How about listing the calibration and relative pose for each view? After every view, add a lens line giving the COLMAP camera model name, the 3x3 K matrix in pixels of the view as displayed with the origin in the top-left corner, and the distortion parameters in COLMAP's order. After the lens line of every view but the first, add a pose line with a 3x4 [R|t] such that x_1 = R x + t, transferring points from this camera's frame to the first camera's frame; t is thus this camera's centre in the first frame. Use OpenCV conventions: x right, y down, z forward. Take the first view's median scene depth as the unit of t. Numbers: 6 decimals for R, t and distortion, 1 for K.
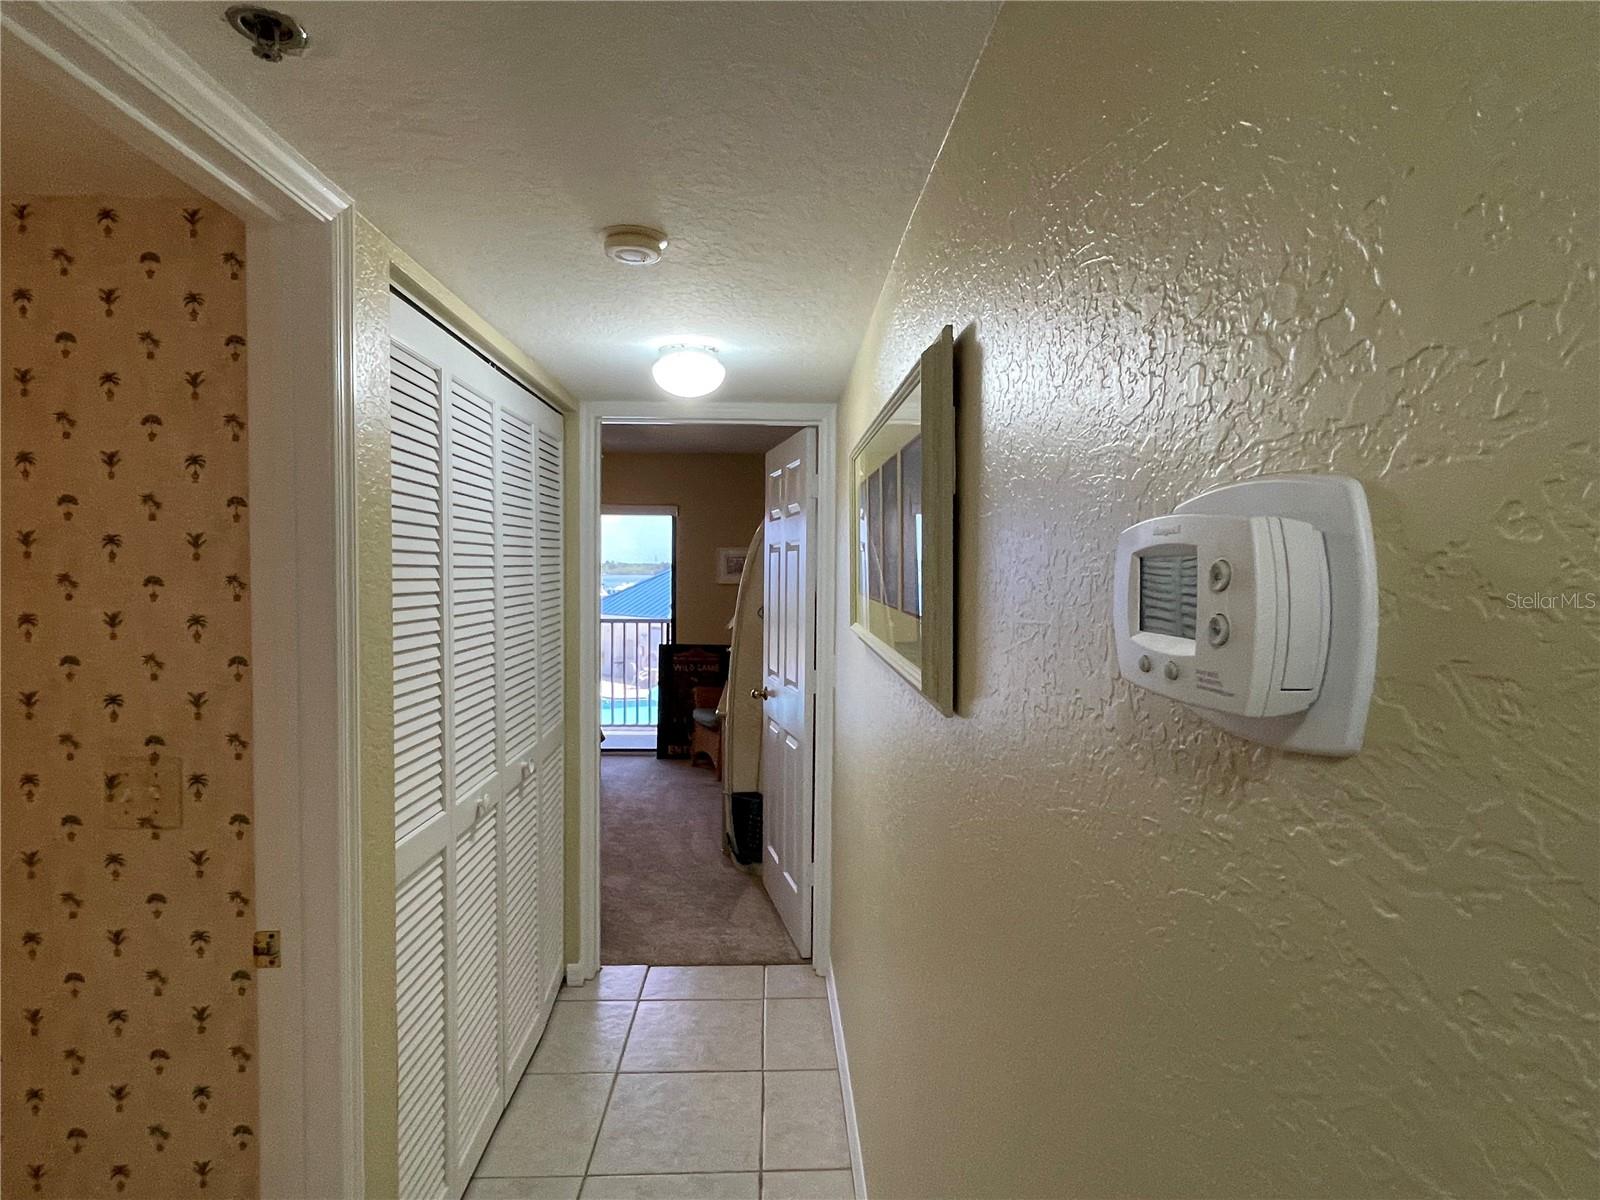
lens RADIAL K [[866.1, 0, 800.0], [0, 866.1, 600.0], [0, 0, 1]] dist [-0.003587, -0.001016]
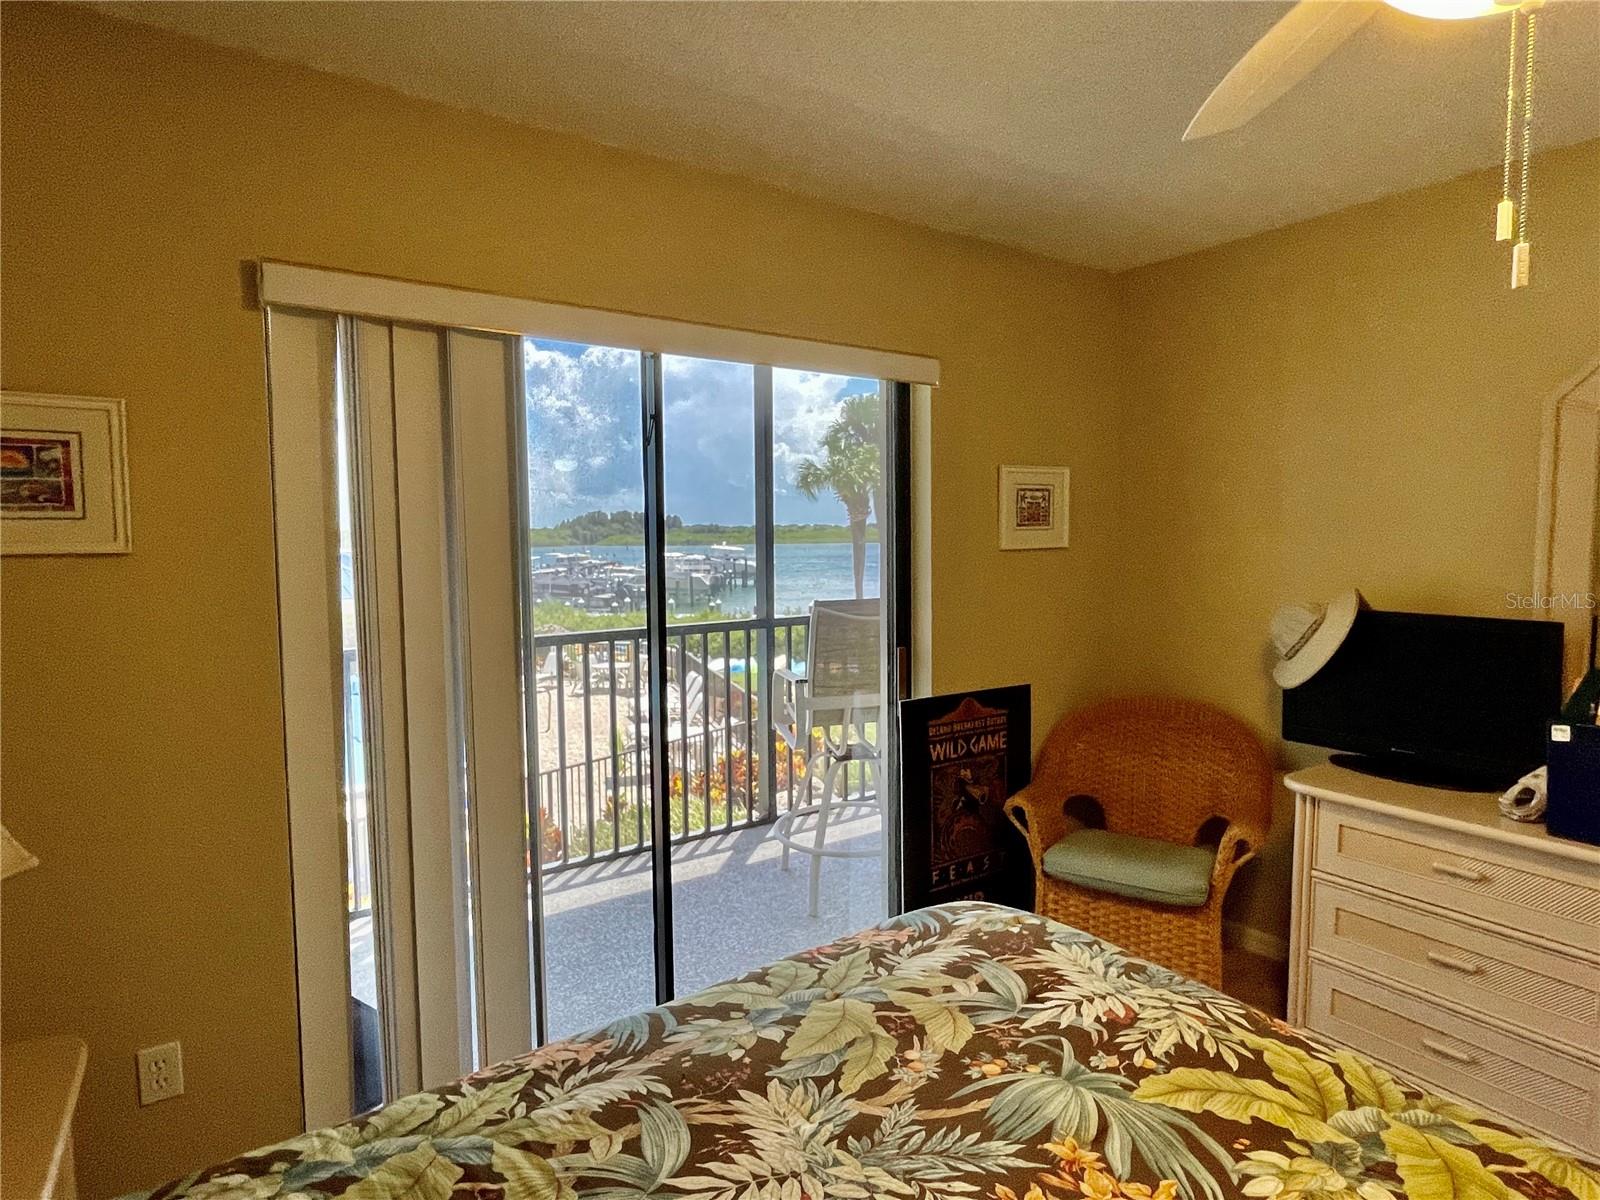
lens RADIAL K [[866.1, 0, 800.0], [0, 866.1, 600.0], [0, 0, 1]] dist [-0.003587, -0.001016]
pose [[0.850096, -0.054176, 0.523833, -0.412619], [0.034095, 0.998269, 0.047914, -0.018047], [-0.525523, -0.022872, 0.850472, 0.679886]]
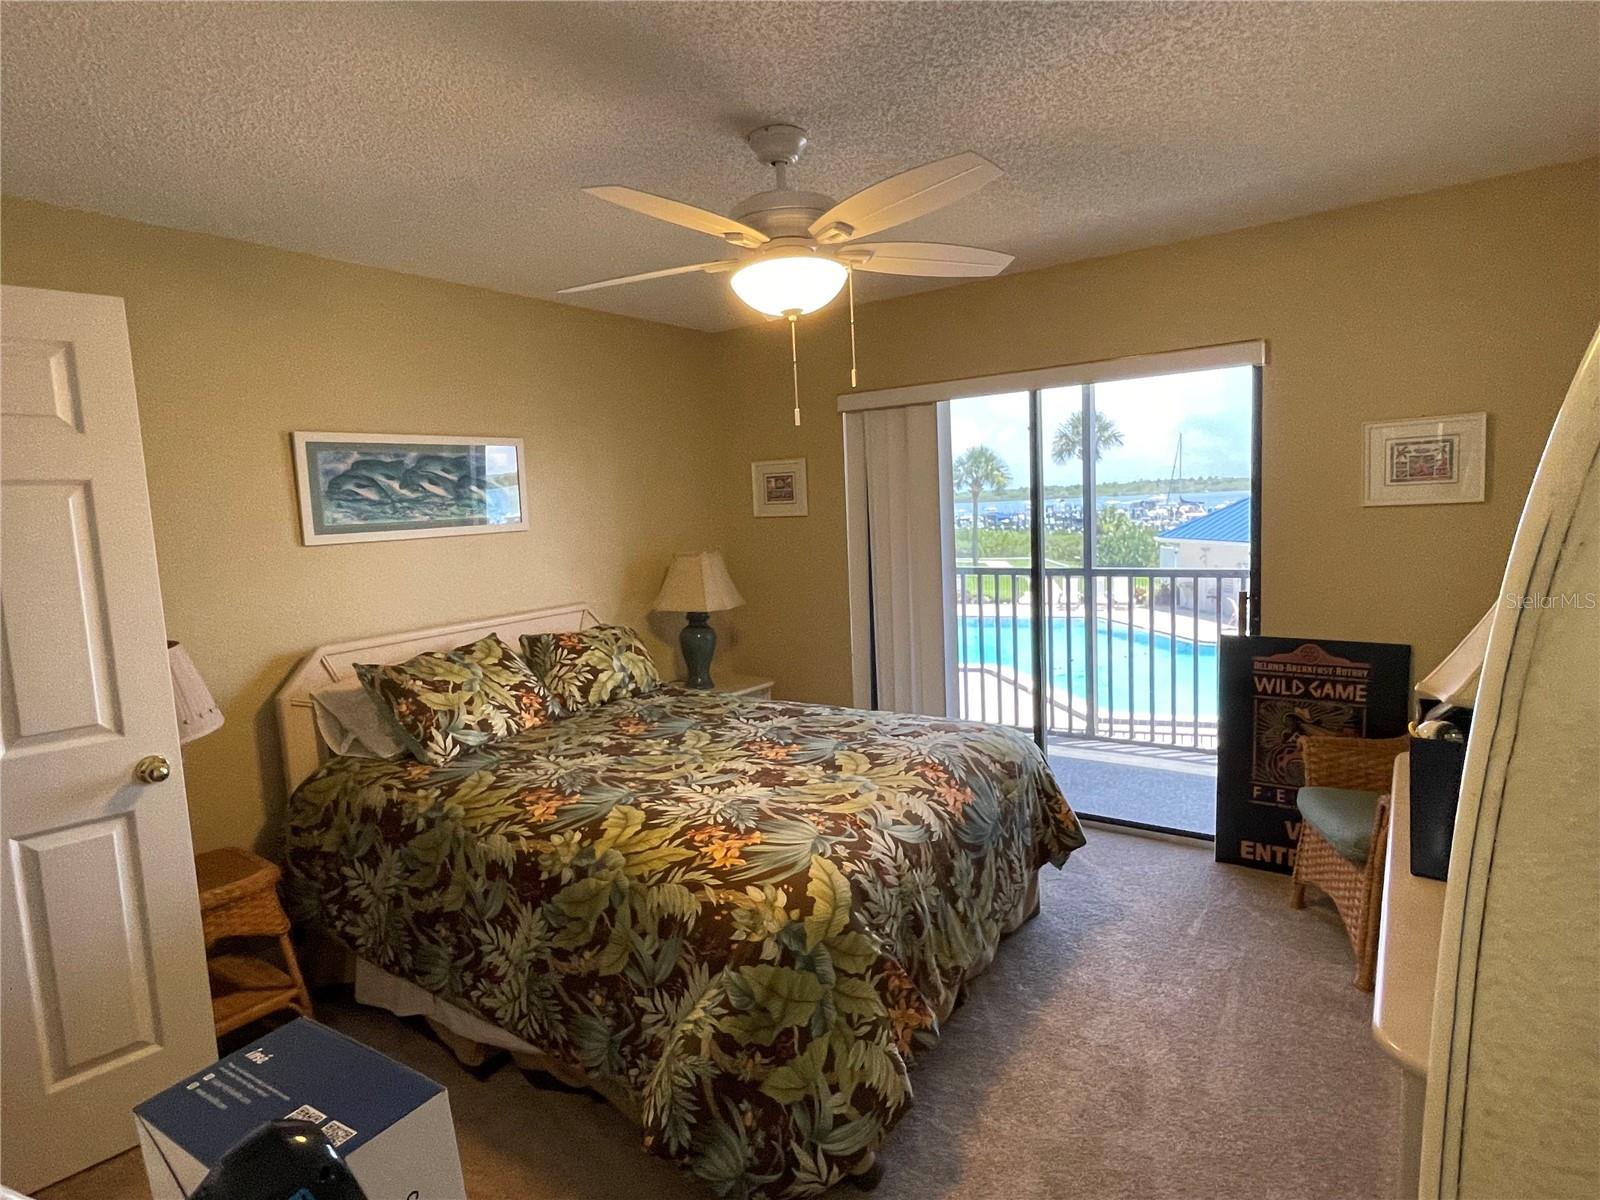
lens RADIAL K [[866.1, 0, 800.0], [0, 866.1, 600.0], [0, 0, 1]] dist [-0.003587, -0.001016]
pose [[0.789337, 0.025435, -0.613433, -0.051218], [0.029652, 0.996396, 0.079469, -0.014903], [0.613244, -0.080917, 0.785738, 0.468814]]
